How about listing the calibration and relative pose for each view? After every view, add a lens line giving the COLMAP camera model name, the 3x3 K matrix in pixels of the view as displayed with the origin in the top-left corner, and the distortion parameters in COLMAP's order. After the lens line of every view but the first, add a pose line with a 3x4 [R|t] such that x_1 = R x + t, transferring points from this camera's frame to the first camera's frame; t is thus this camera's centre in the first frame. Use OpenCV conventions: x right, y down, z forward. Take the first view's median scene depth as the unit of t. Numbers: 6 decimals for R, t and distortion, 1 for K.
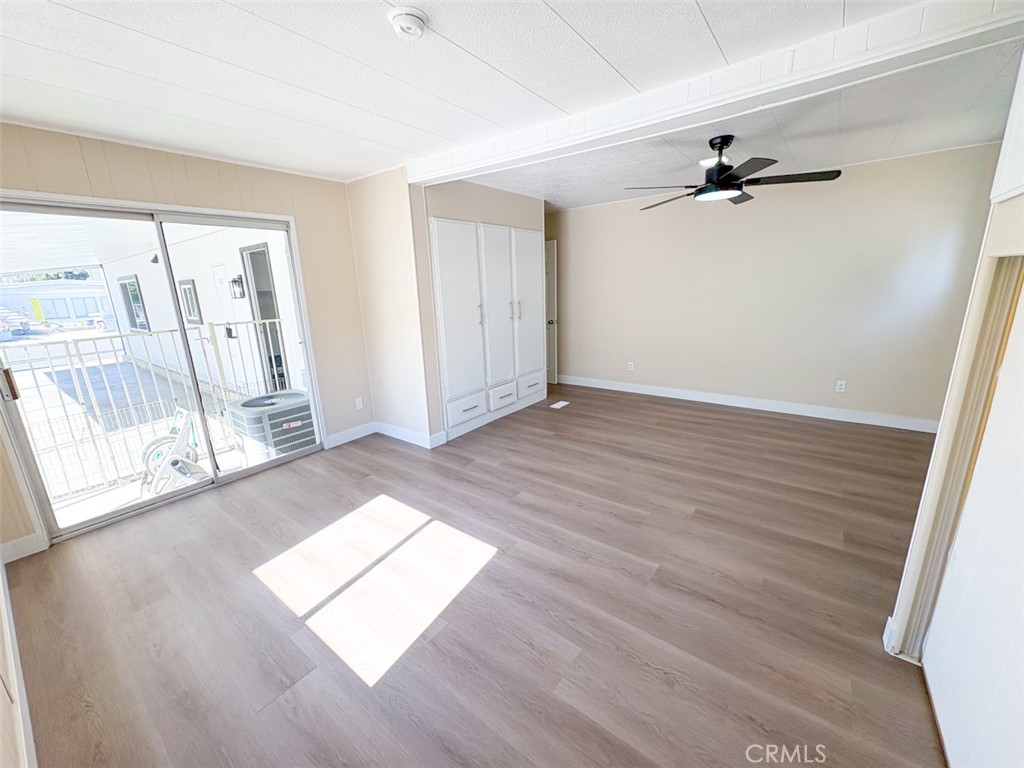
lens RADIAL K [[406.9, 0, 514.4], [0, 406.9, 386.6], [0, 0, 1]] dist [0.012997, 0.000210]
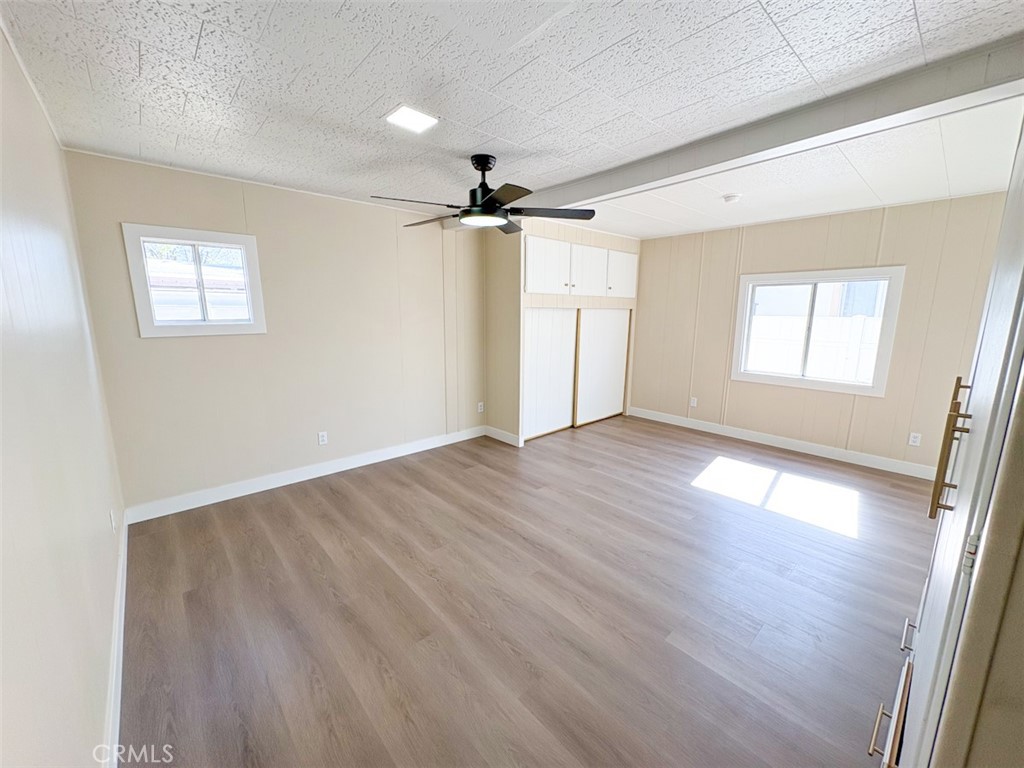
lens RADIAL K [[406.9, 0, 509.8], [0, 406.9, 385.3], [0, 0, 1]] dist [0.012997, 0.000210]
pose [[-0.980816, -0.003444, 0.194906, 0.233025], [0.077274, 0.911062, 0.404962, -0.433056], [-0.178966, 0.412254, -0.893318, 1.669825]]
